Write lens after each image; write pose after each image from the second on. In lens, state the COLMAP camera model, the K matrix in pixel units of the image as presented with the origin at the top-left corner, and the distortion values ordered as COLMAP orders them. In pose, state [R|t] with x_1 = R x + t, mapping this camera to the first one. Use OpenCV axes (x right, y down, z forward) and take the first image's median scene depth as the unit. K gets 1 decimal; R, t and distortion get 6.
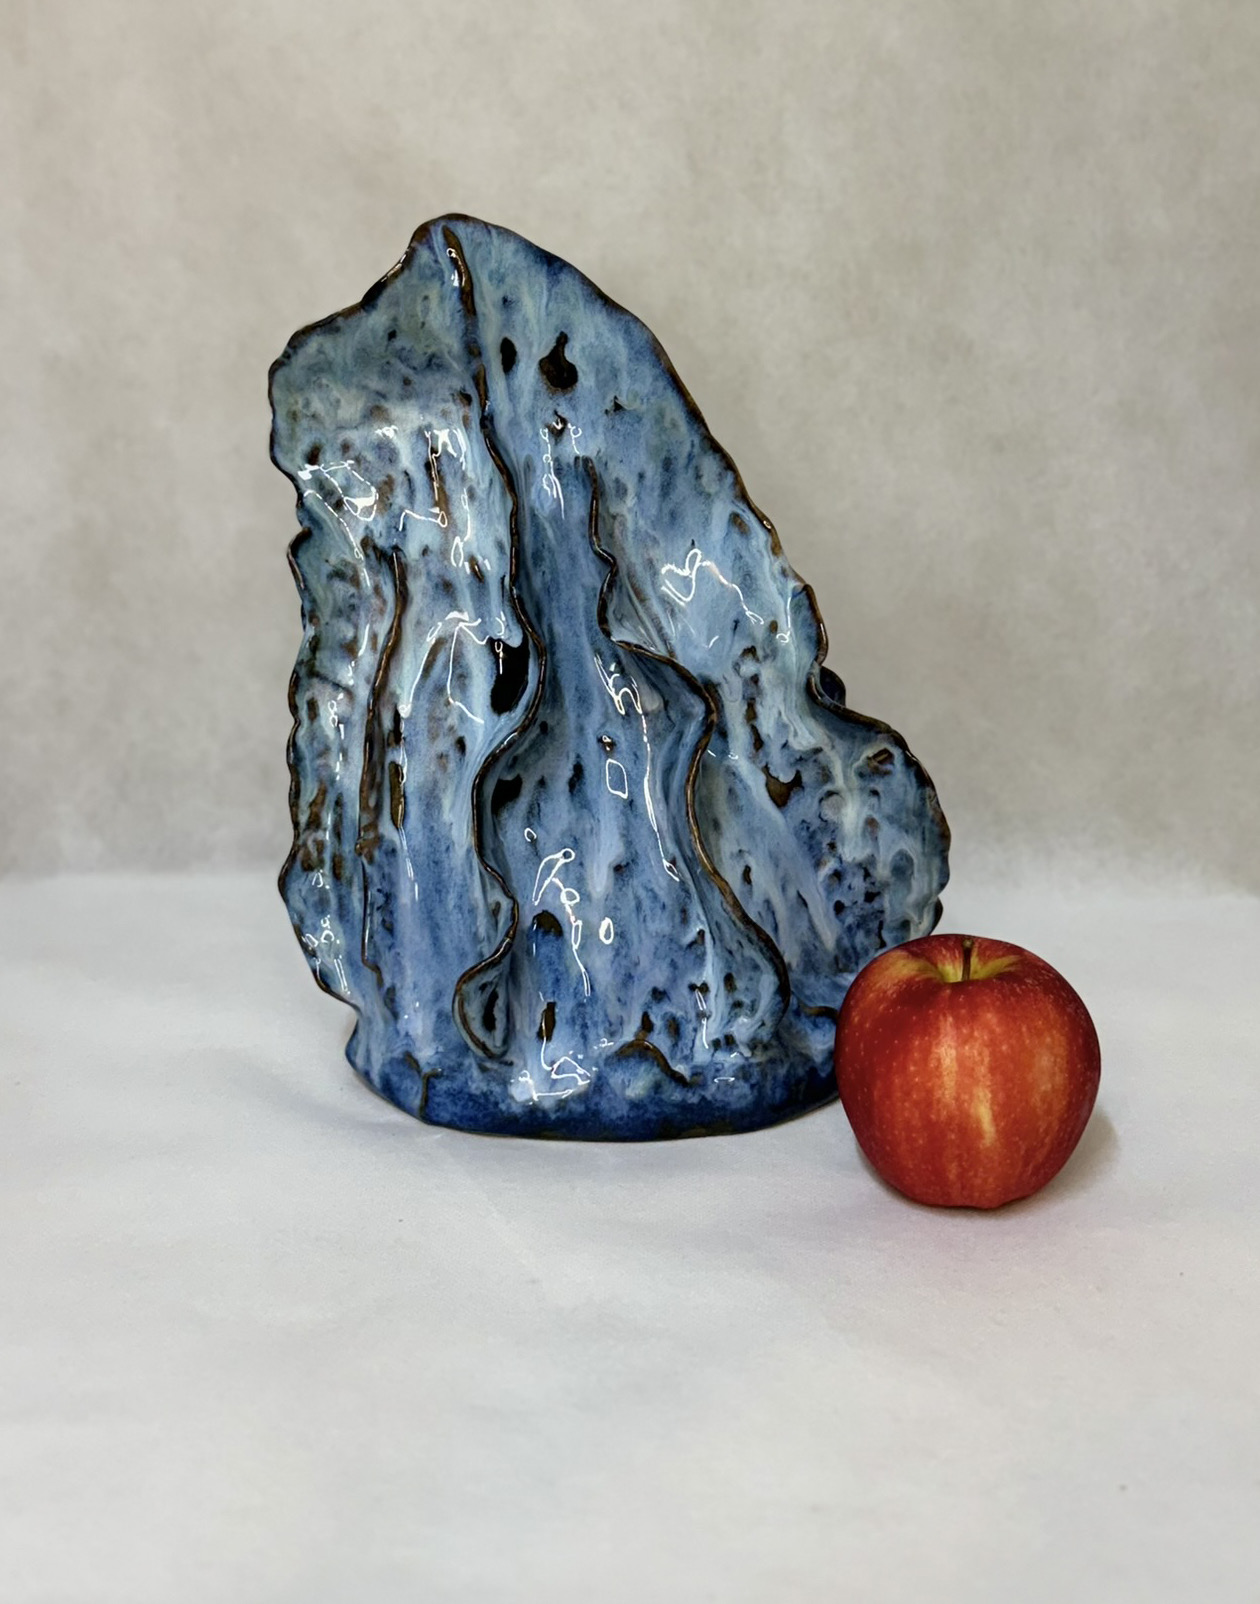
lens RADIAL K [[2189.1, 0, 633.5], [0, 2189.1, 674.9], [0, 0, 1]] dist [0.125676, 0.001676]
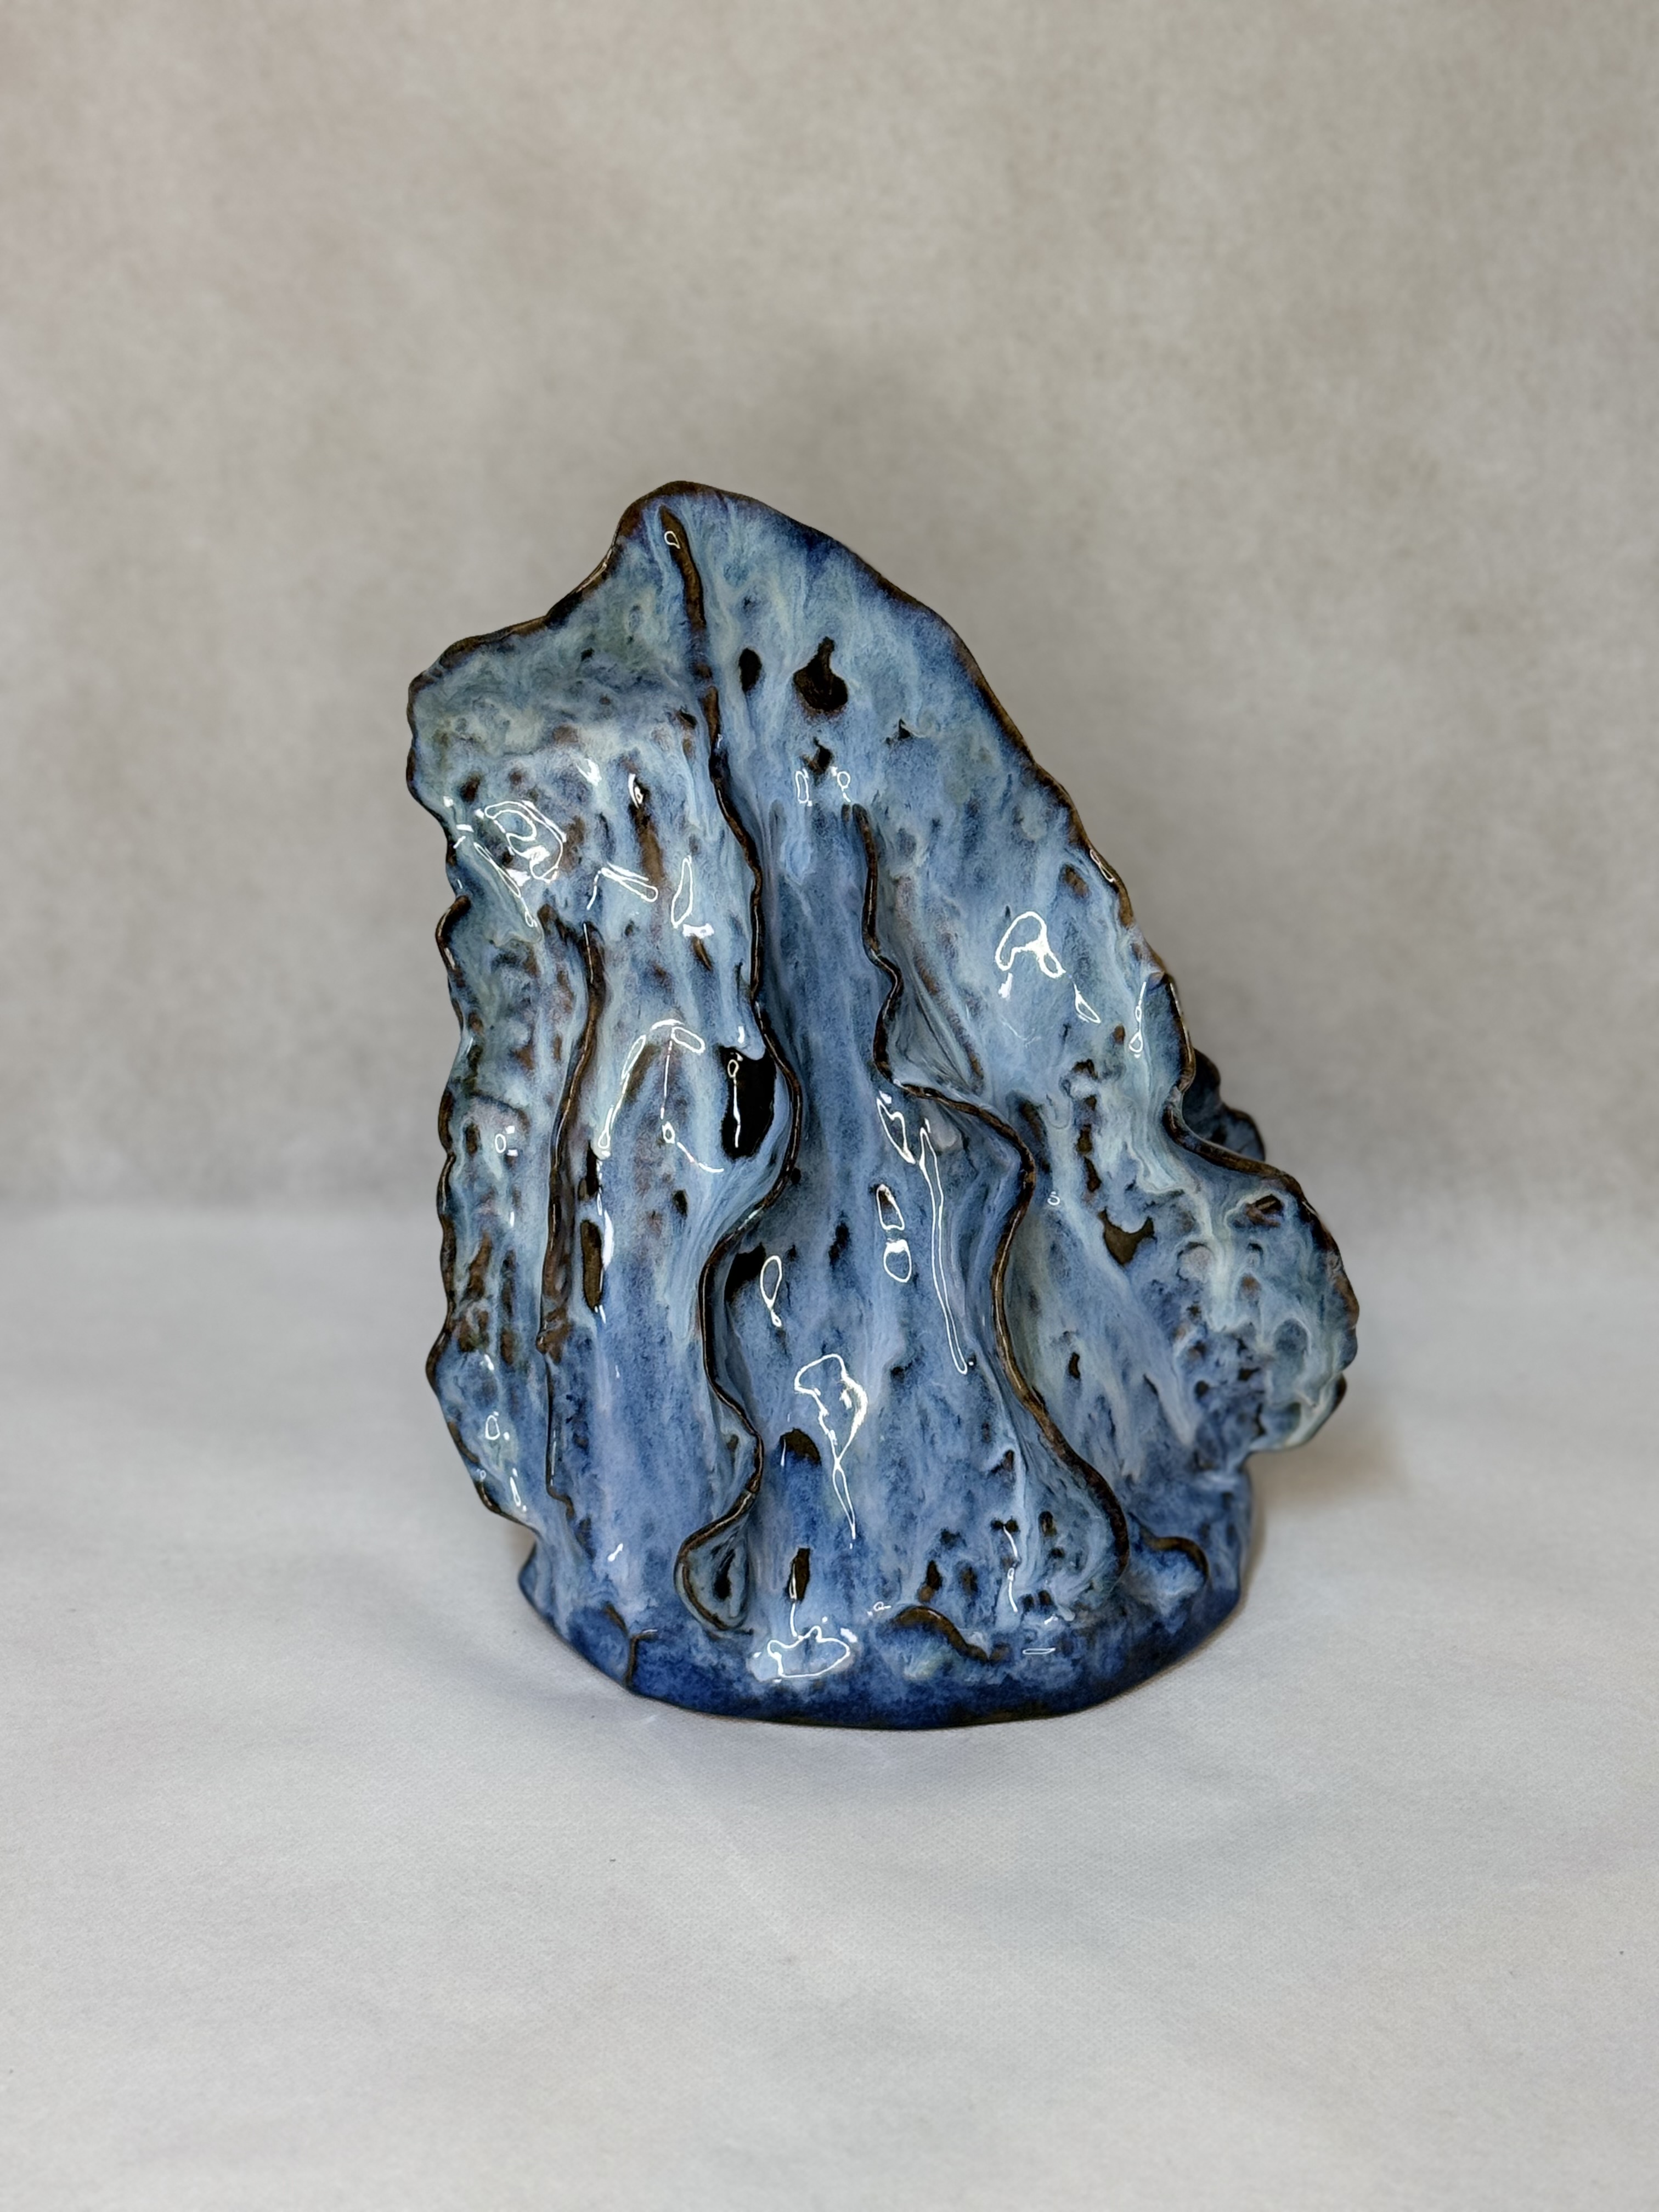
lens RADIAL K [[4108.0, 0, 829.5], [0, 4108.0, 1106.0], [0, 0, 1]] dist [0.094861, 0.034500]
pose [[0.999917, 0.010618, -0.007291, -0.020070], [-0.008804, 0.976616, 0.214809, -0.286972], [0.009401, -0.214727, 0.976629, -0.309244]]
